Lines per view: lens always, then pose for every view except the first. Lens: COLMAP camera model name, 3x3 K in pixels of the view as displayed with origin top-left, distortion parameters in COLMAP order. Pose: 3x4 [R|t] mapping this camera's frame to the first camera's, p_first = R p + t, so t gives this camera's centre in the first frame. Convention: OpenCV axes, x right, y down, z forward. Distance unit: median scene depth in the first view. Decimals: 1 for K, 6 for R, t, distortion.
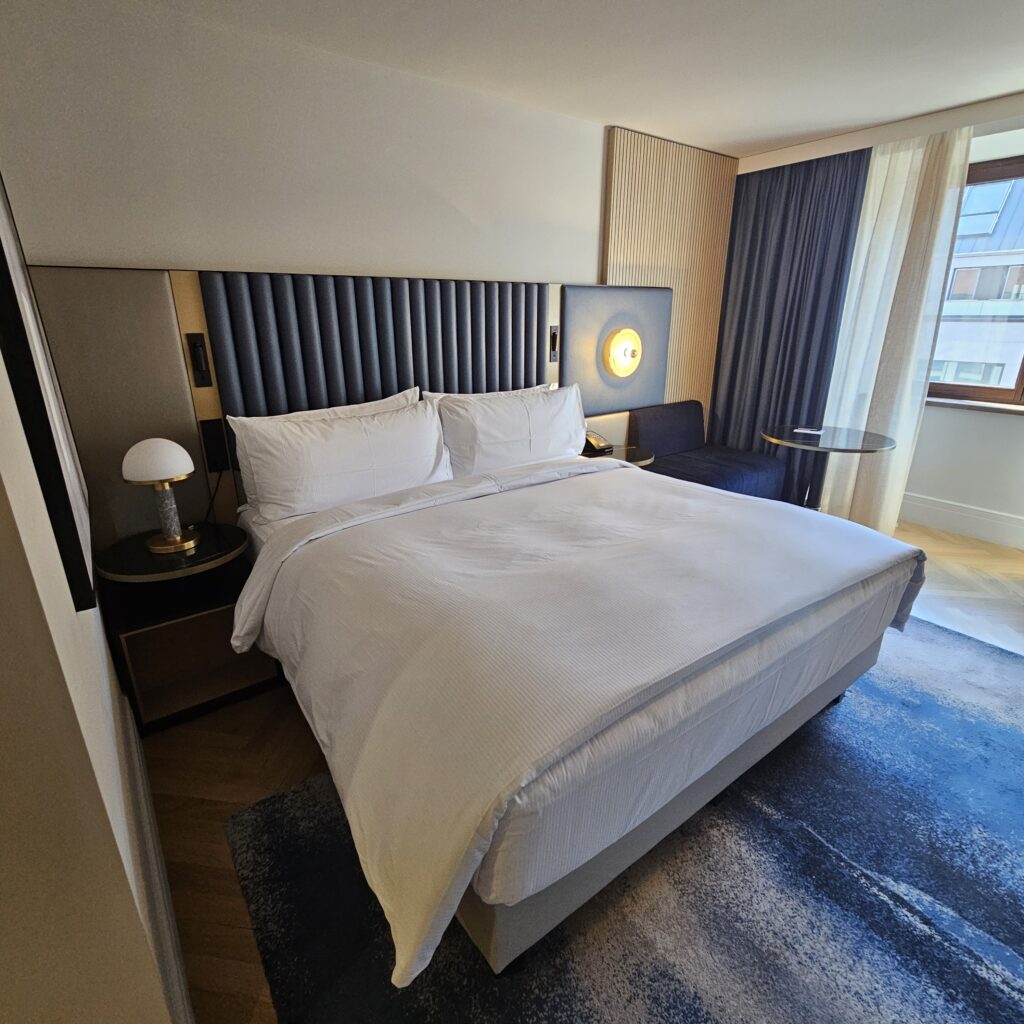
lens RADIAL K [[554.7, 0, 512.1], [0, 554.7, 506.6], [0, 0, 1]] dist [-0.004532, 0.001270]
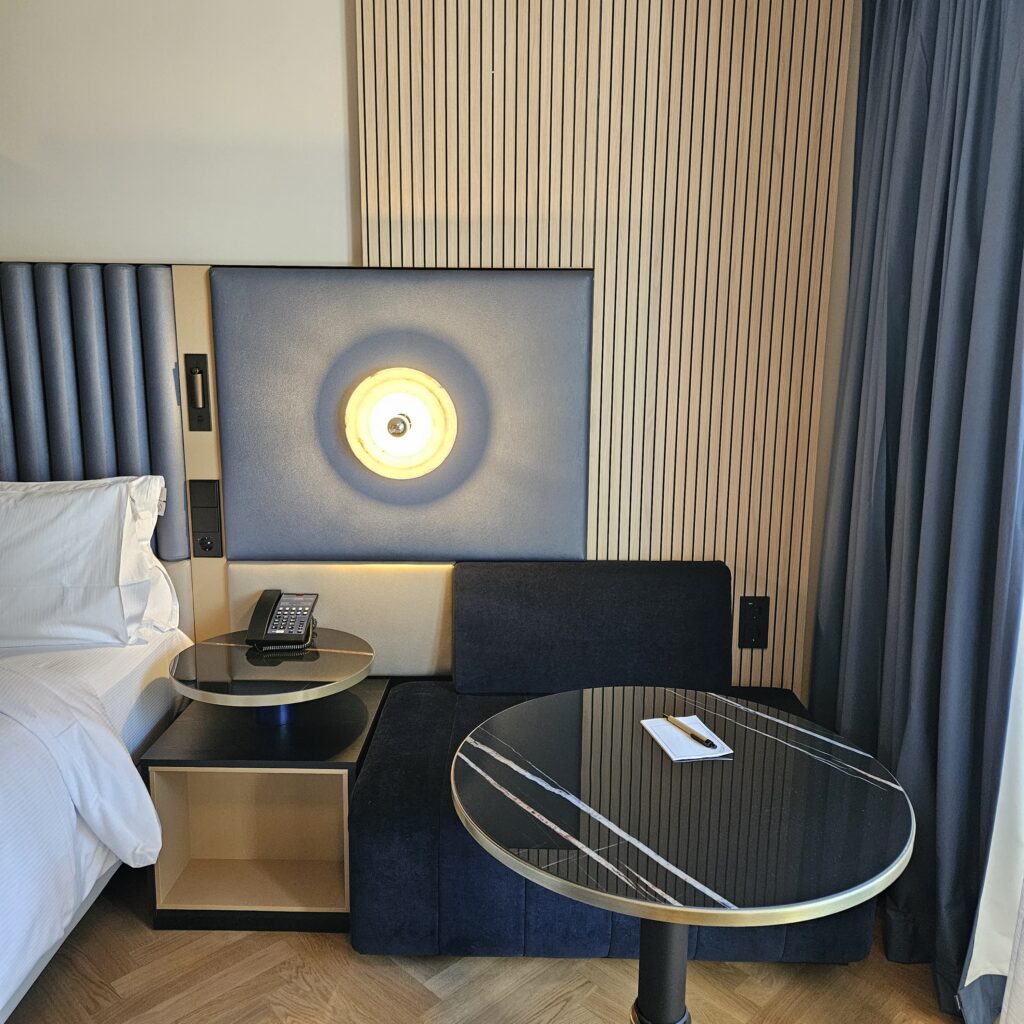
lens RADIAL K [[930.3, 0, 512.4], [0, 930.3, 516.5], [0, 0, 1]] dist [0.051581, 0.000000]
pose [[0.808574, 0.128227, -0.574252, 0.654806], [-0.210165, 0.974524, -0.078317, -0.164647], [0.549580, 0.184013, 0.814924, 0.466326]]
